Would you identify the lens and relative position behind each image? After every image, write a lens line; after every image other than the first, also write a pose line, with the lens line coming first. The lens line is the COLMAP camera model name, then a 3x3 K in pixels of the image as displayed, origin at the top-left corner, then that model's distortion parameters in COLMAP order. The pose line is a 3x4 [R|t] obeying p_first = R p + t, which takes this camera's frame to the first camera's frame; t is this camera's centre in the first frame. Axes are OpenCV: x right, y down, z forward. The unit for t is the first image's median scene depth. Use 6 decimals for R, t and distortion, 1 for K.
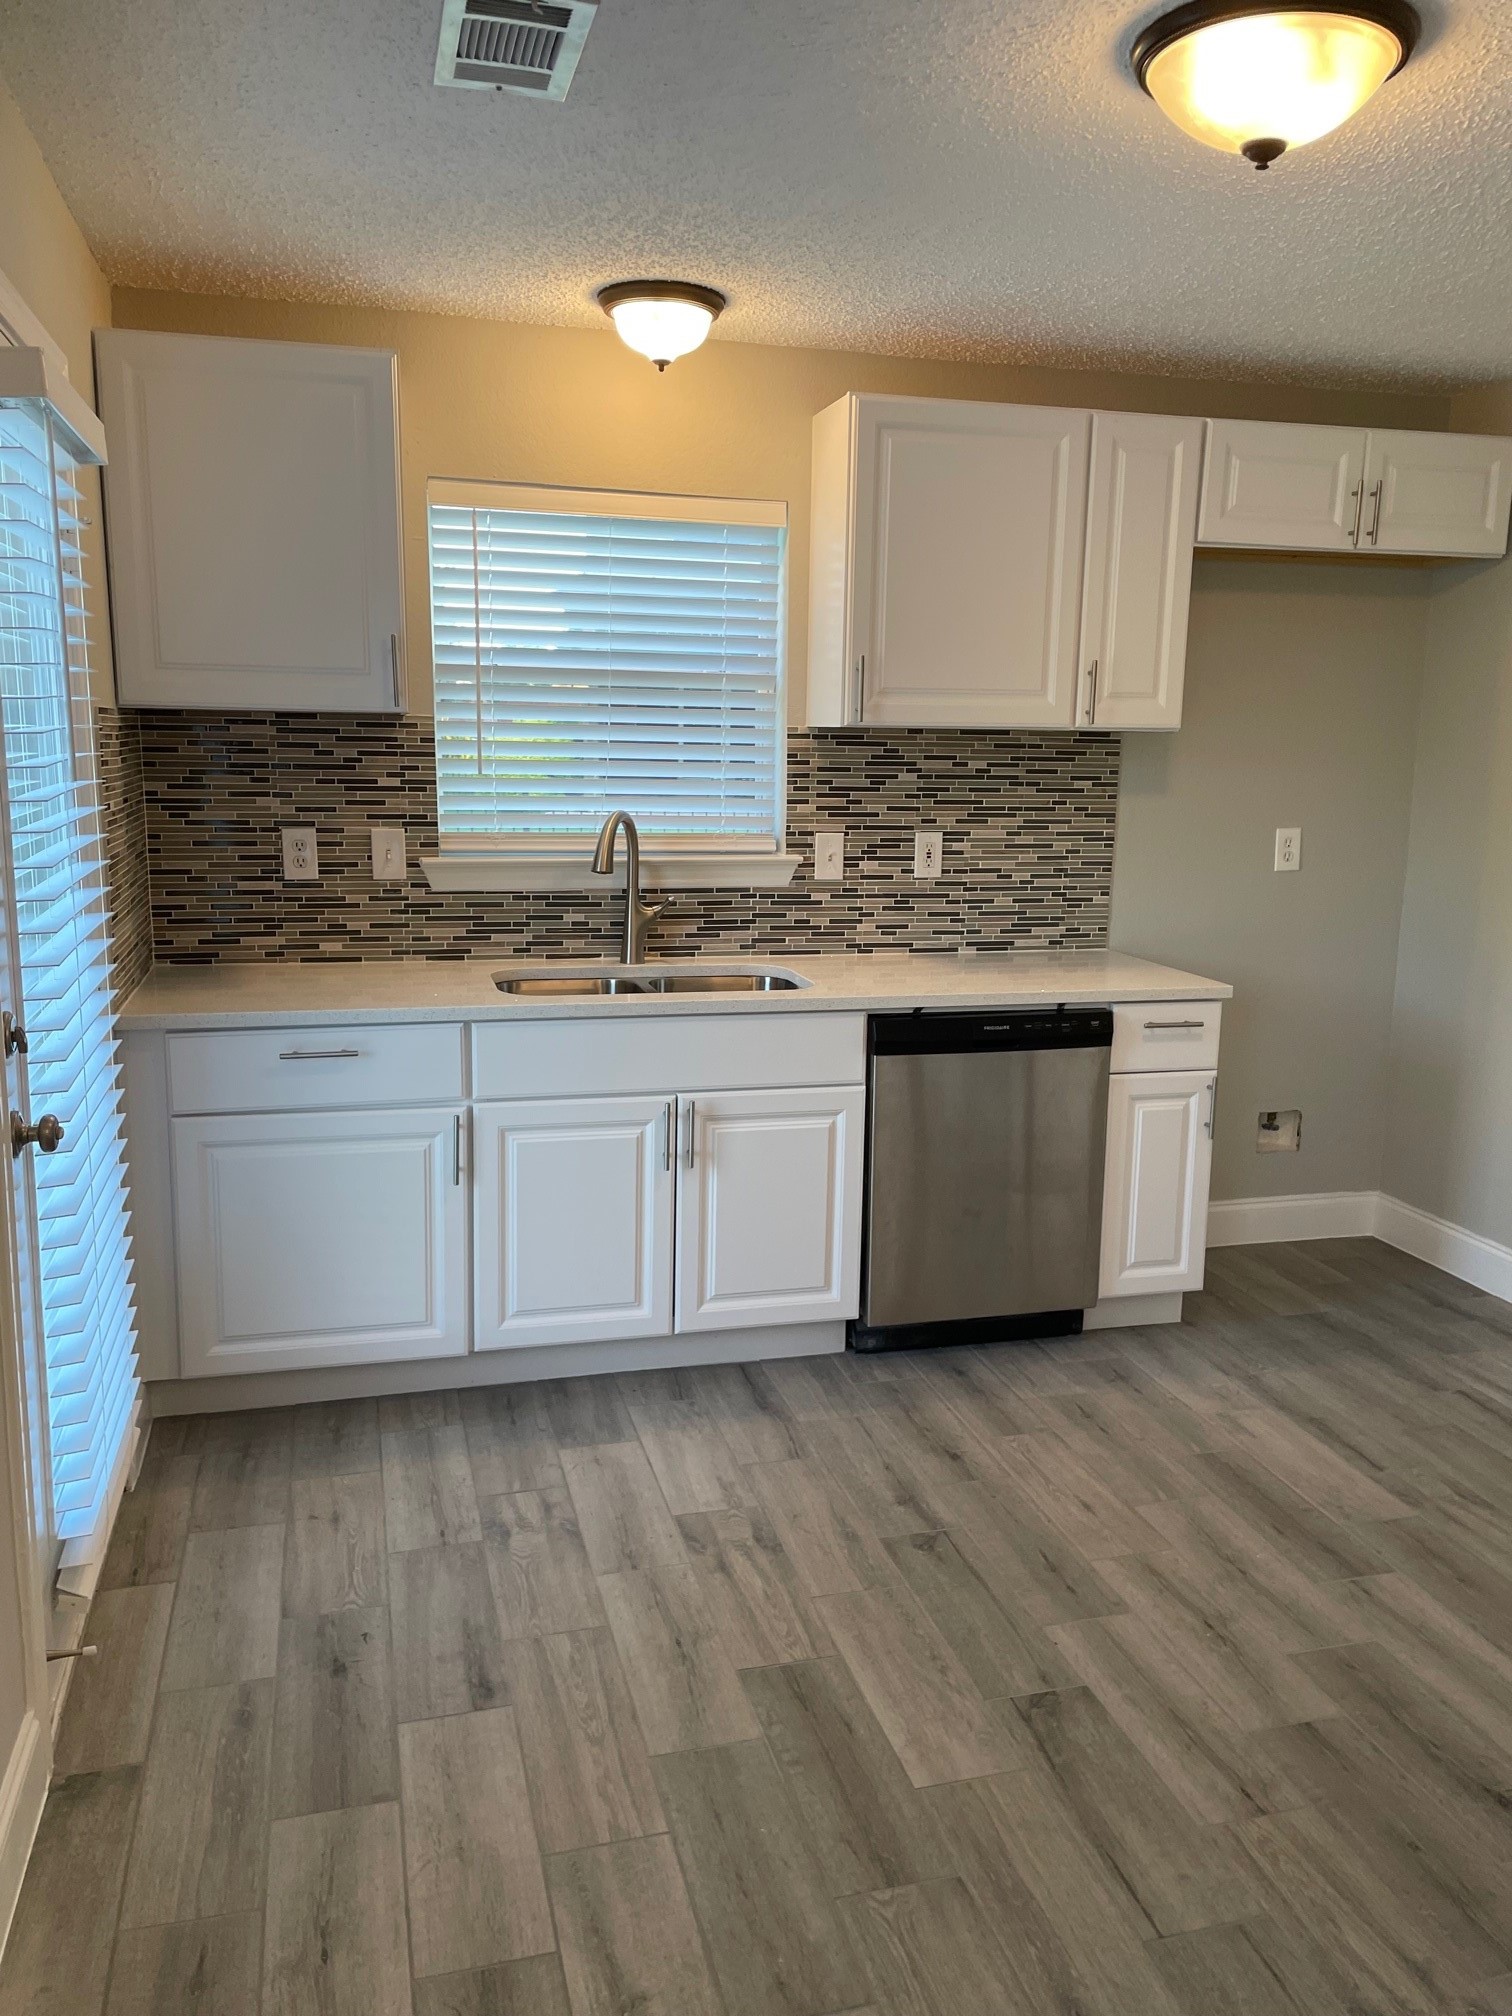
lens RADIAL K [[1575.1, 0, 764.5], [0, 1575.1, 1022.4], [0, 0, 1]] dist [0.106541, -0.164119]
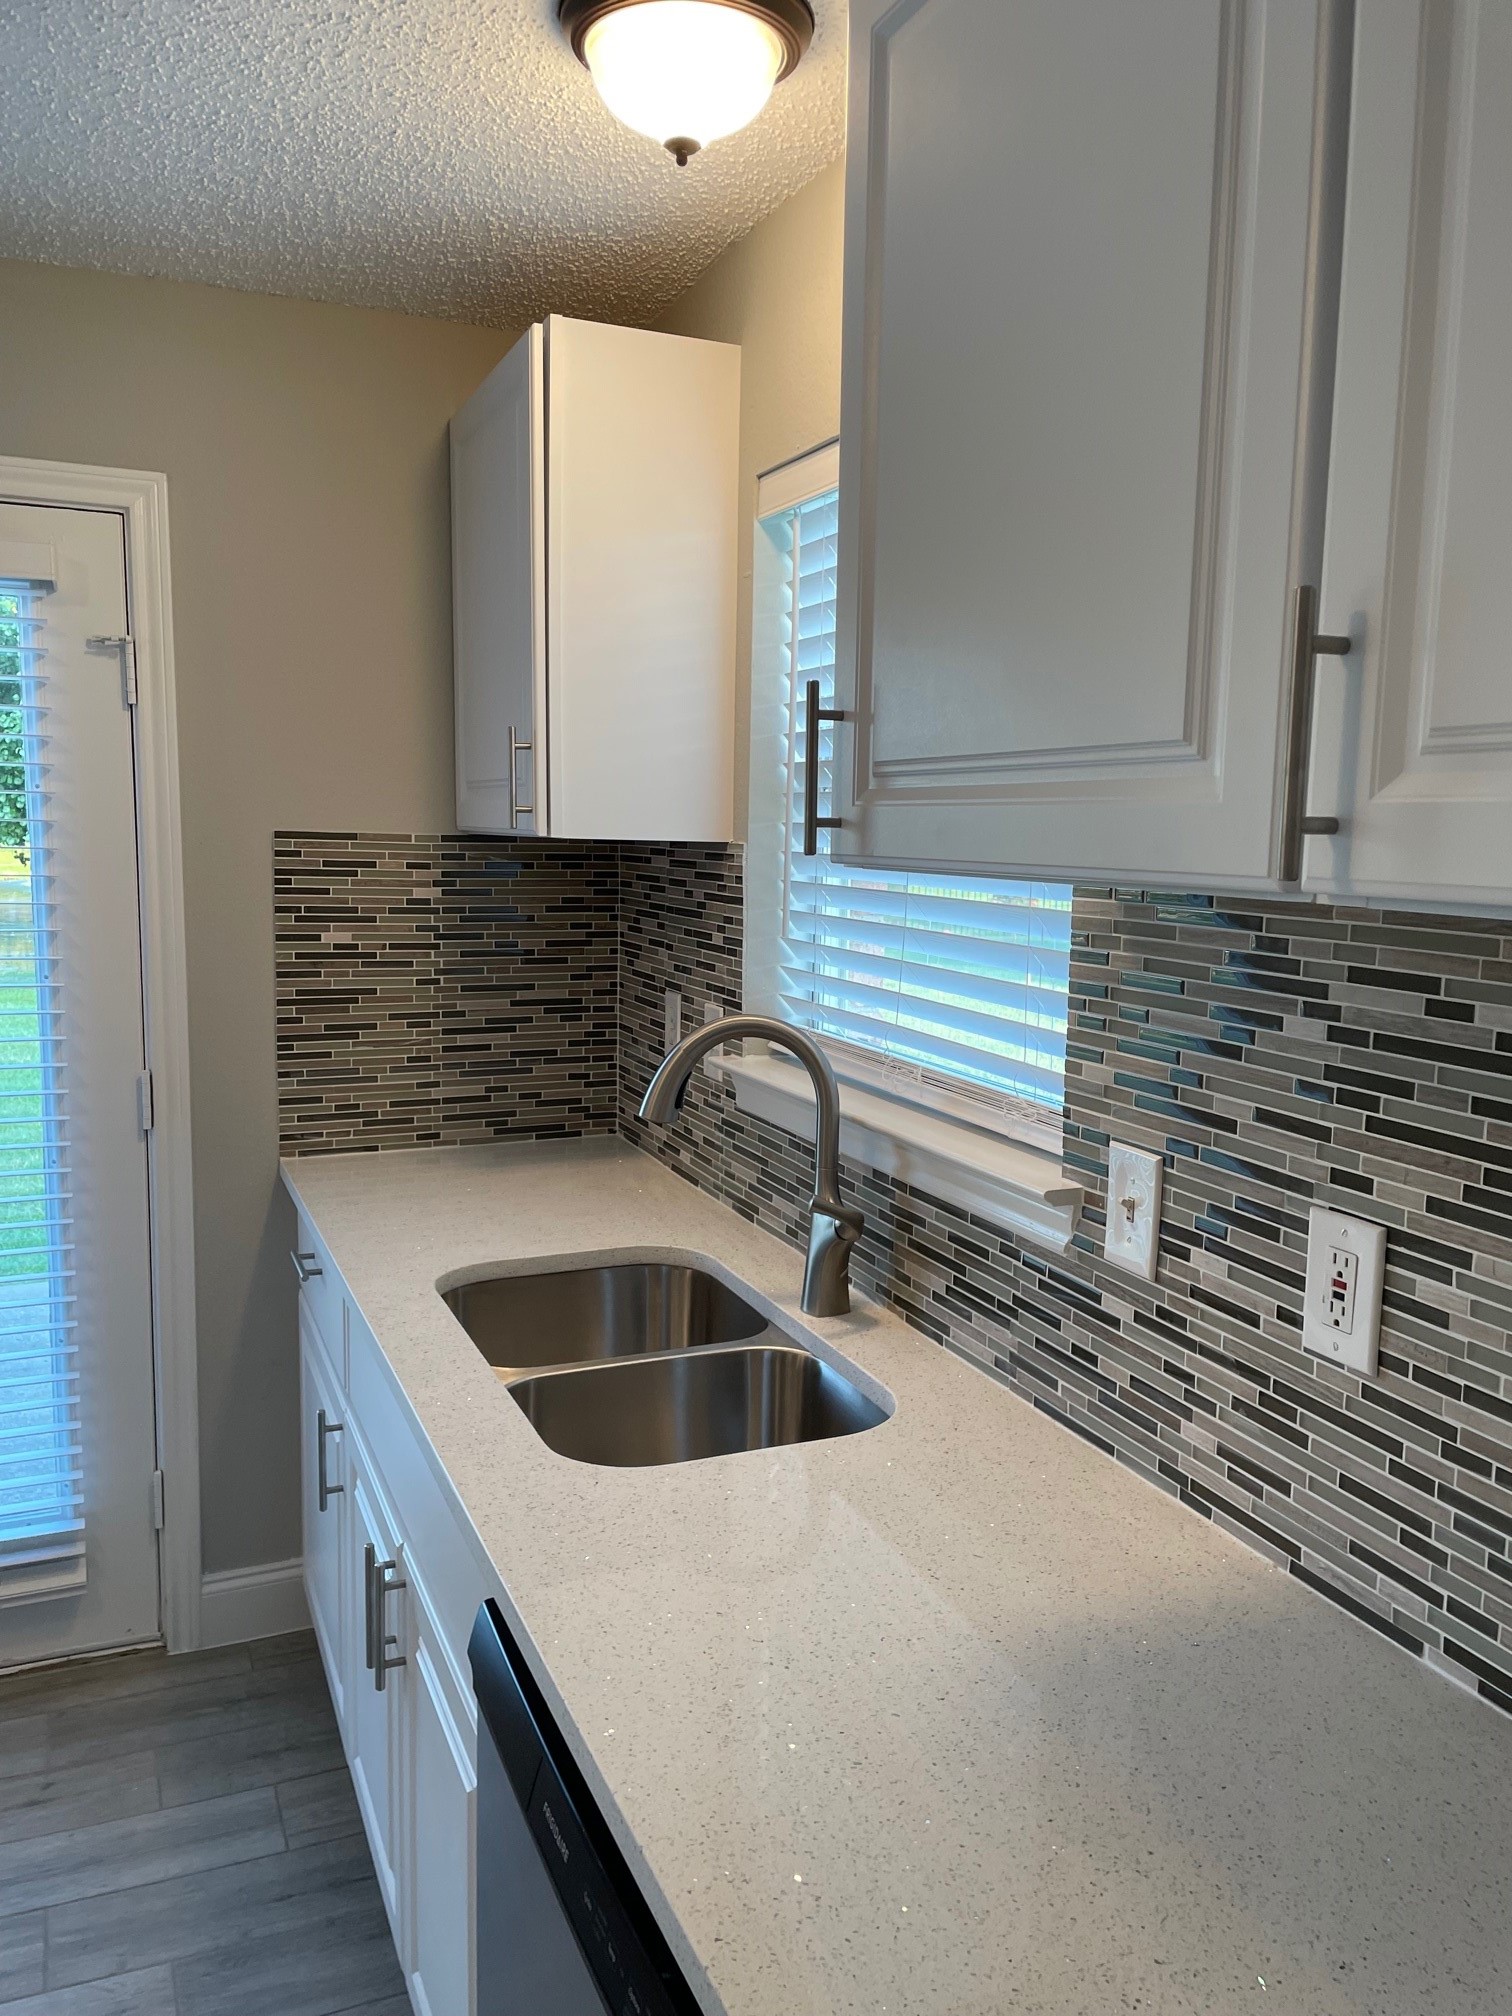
lens RADIAL K [[1532.6, 0, 746.7], [0, 1532.6, 1010.5], [0, 0, 1]] dist [0.096263, -0.123228]
pose [[0.129511, 0.107957, -0.985684, 0.393705], [-0.192704, 0.977843, 0.081778, -0.167382], [0.972672, 0.179354, 0.147446, 0.867100]]
